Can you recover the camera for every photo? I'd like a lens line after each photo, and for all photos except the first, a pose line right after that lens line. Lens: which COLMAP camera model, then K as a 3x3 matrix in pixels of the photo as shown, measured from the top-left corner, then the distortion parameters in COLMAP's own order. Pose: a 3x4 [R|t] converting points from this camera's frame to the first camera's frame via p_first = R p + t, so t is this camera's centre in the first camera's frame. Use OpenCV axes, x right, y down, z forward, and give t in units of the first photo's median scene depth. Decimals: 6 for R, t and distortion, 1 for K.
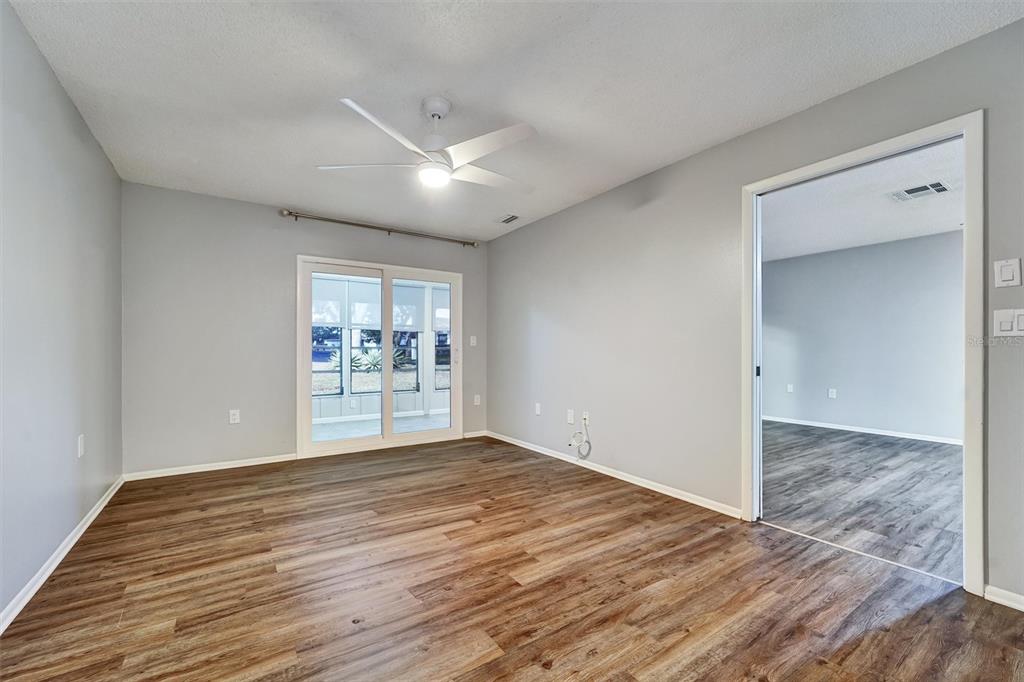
lens RADIAL K [[420.3, 0, 506.5], [0, 420.3, 350.2], [0, 0, 1]] dist [-0.000182, -0.000479]
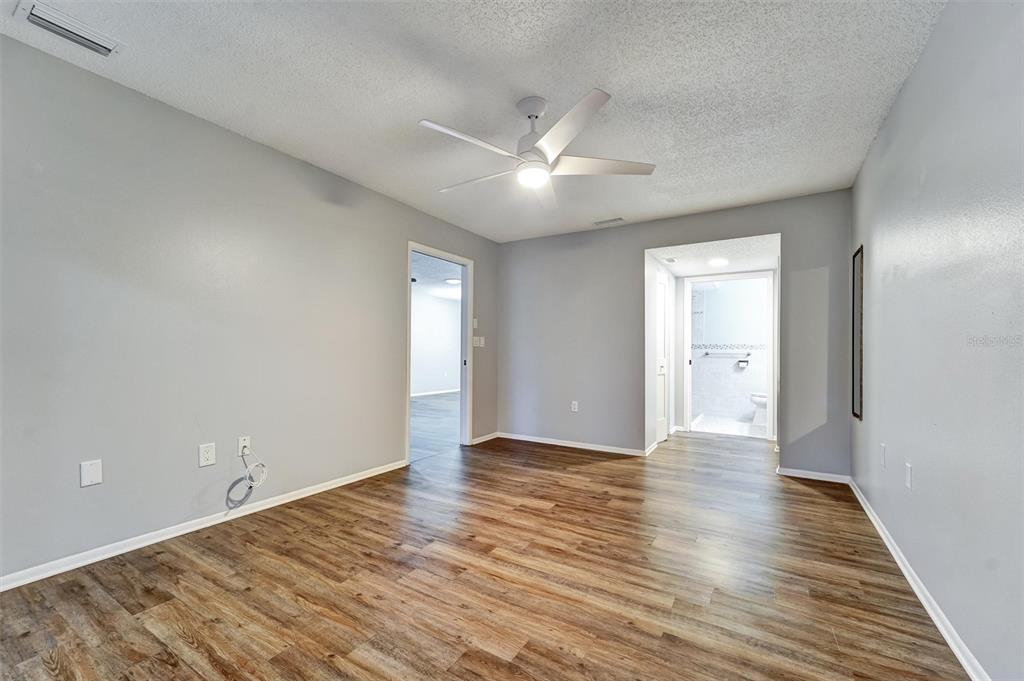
lens RADIAL K [[418.2, 0, 512.0], [0, 418.2, 340.5], [0, 0, 1]] dist [0.009426, -0.000345]
pose [[-0.425227, 0.021335, 0.904835, -1.044198], [-0.009345, 0.999565, -0.027960, 0.004027], [-0.905039, -0.020345, -0.424842, 1.459217]]
